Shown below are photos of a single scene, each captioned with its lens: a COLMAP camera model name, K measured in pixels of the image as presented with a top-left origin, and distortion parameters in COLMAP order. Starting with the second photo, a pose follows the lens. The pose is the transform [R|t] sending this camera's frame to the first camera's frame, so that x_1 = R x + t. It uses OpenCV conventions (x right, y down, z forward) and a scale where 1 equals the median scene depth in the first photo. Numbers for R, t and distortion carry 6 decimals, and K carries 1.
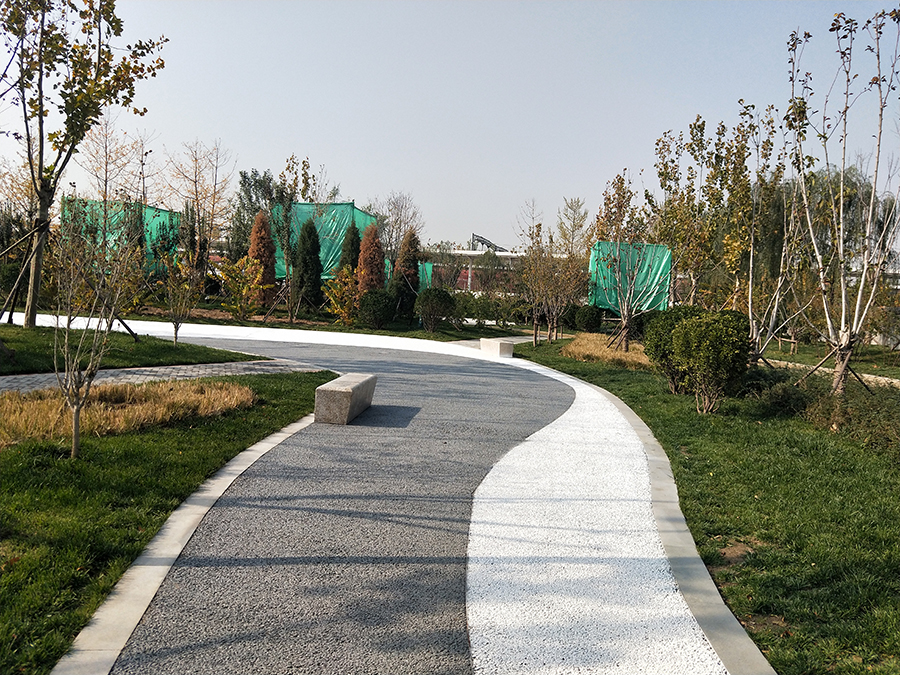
lens RADIAL K [[760.8, 0, 450.0], [0, 760.8, 337.5], [0, 0, 1]] dist [0.035419, -0.114784]
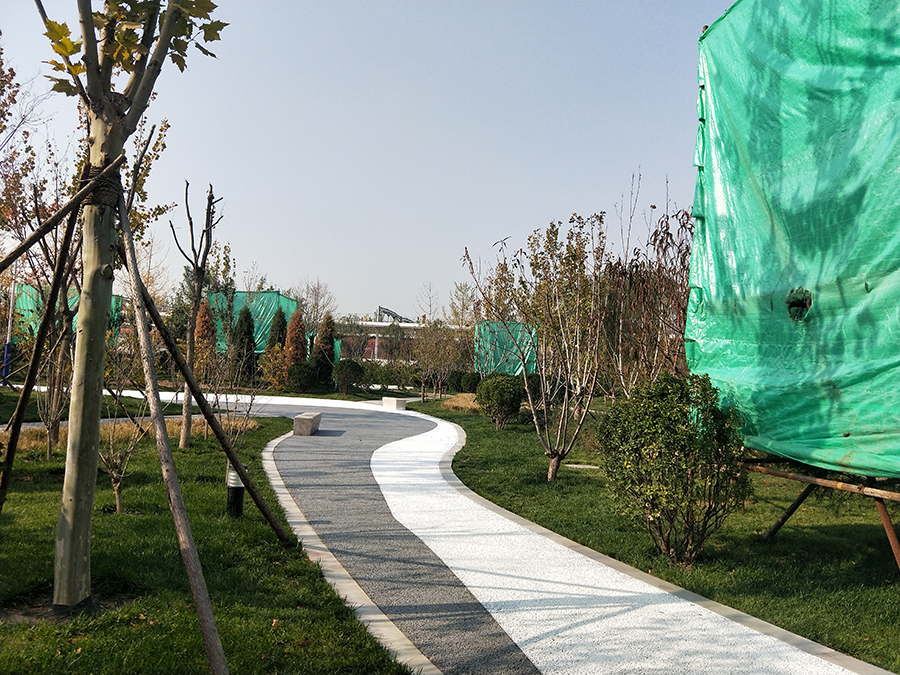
lens RADIAL K [[758.8, 0, 454.0], [0, 758.8, 315.0], [0, 0, 1]] dist [0.176392, -0.476659]
pose [[0.991929, -0.001463, 0.126787, -0.004111], [0.016361, 0.993051, -0.116542, 0.009982], [-0.125735, 0.117675, 0.985060, -0.249543]]
